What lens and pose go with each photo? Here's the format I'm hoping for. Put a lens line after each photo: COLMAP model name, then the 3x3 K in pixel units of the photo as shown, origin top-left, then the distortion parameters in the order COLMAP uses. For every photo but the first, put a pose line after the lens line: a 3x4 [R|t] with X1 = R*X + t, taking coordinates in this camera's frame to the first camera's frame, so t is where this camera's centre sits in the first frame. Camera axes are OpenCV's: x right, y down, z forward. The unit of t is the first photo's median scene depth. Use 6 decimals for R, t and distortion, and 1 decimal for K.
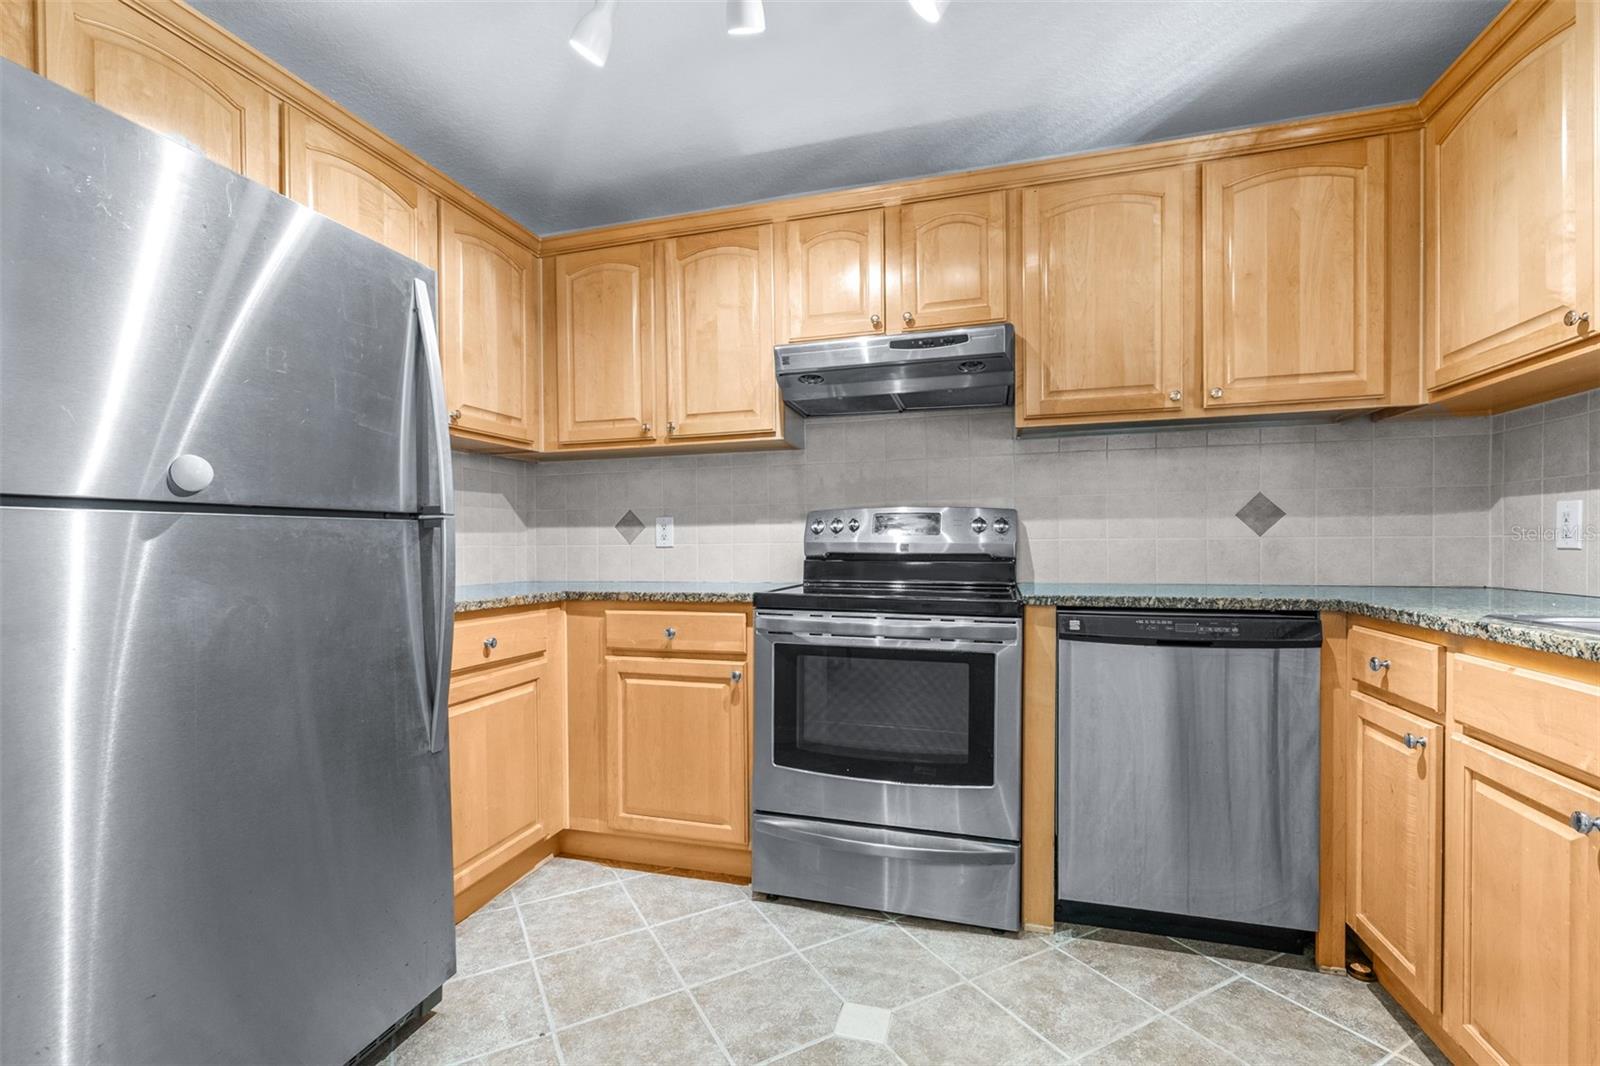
lens RADIAL K [[689.7, 0, 790.4], [0, 689.7, 551.5], [0, 0, 1]] dist [0.000152, -0.000457]
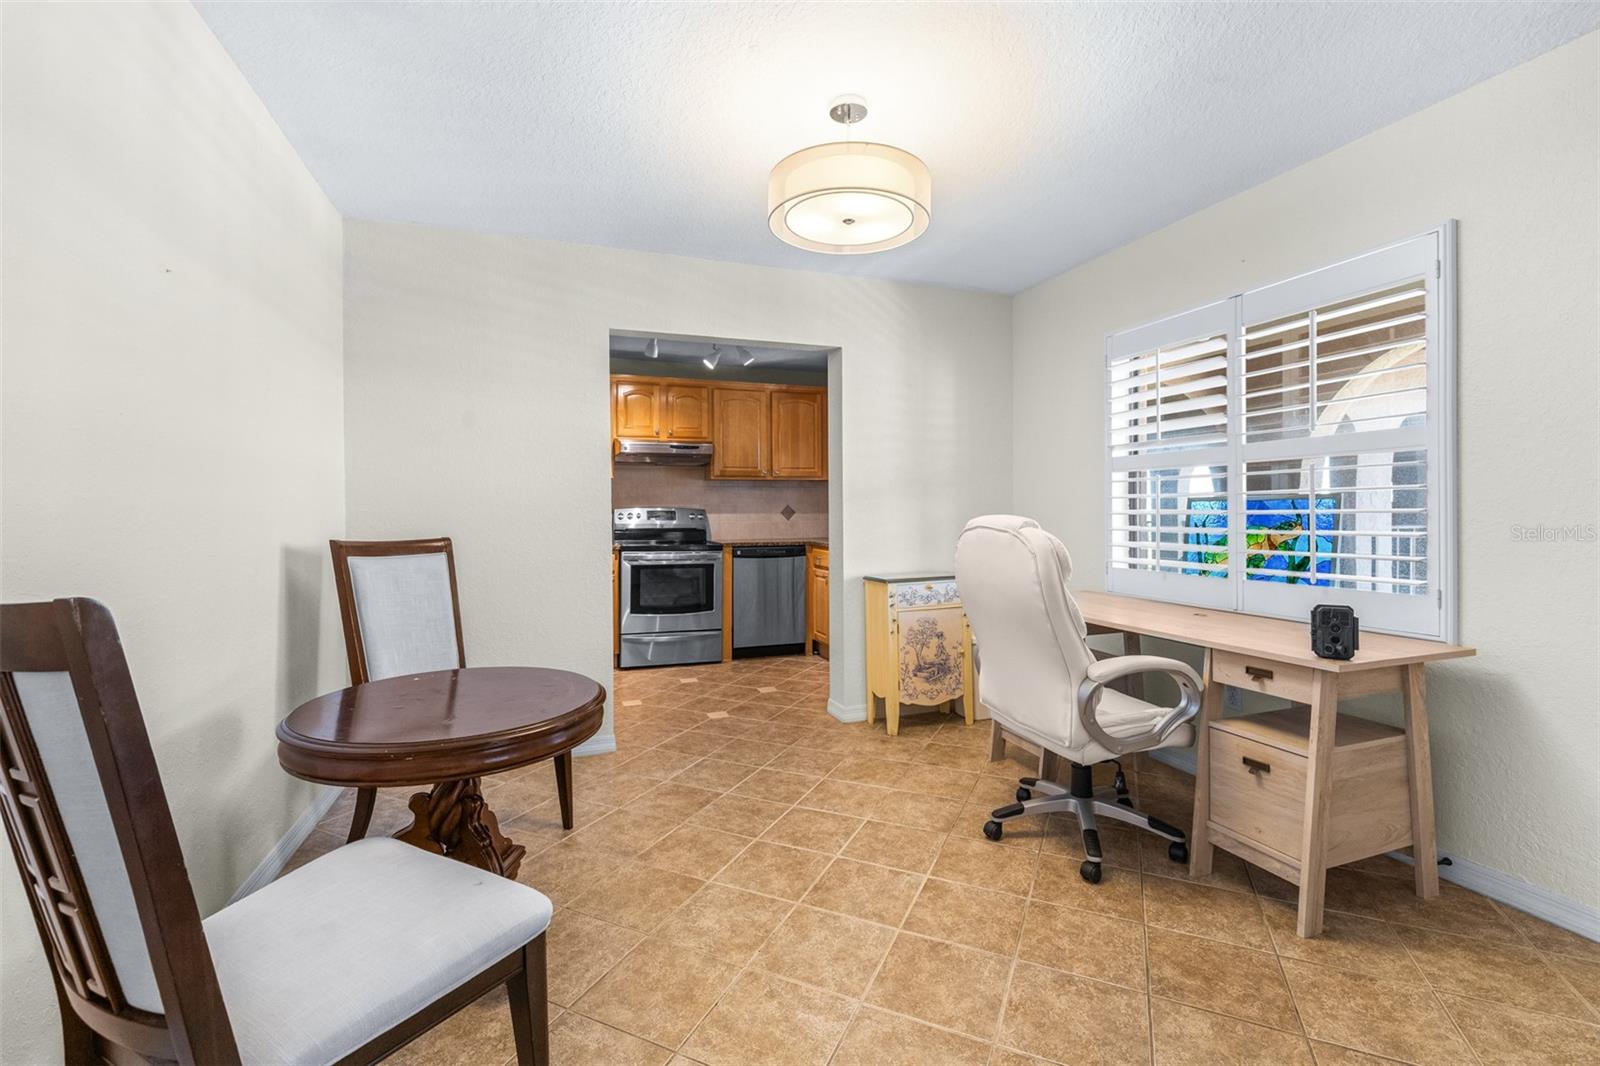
lens RADIAL K [[689.7, 0, 812.0], [0, 689.7, 518.1], [0, 0, 1]] dist [0.000152, -0.000457]
pose [[0.792893, -0.002336, 0.609356, -0.963478], [0.005207, 0.999982, -0.002942, -0.025249], [-0.609339, 0.005505, 0.792891, -1.298246]]
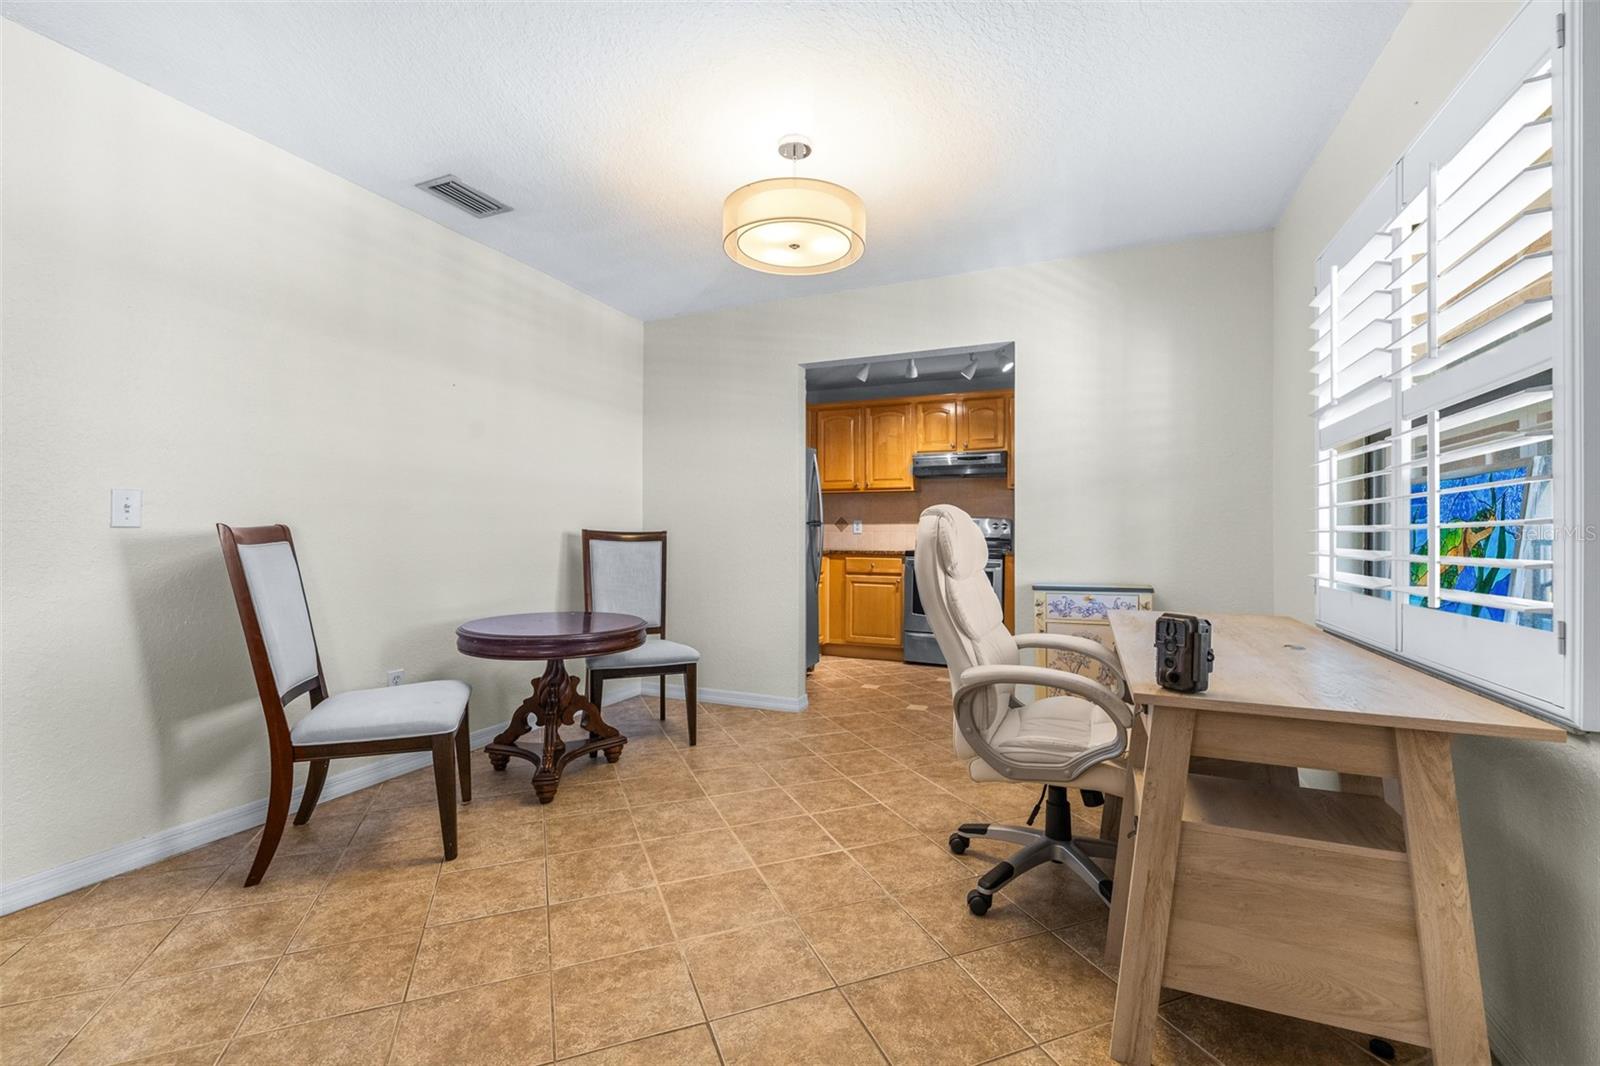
lens RADIAL K [[689.7, 0, 803.8], [0, 689.7, 532.4], [0, 0, 1]] dist [0.000152, -0.000457]
pose [[0.994319, 0.010751, -0.105898, -0.157228], [-0.012139, 0.999849, -0.012472, 0.025766], [0.105748, 0.013687, 0.994299, -1.666574]]
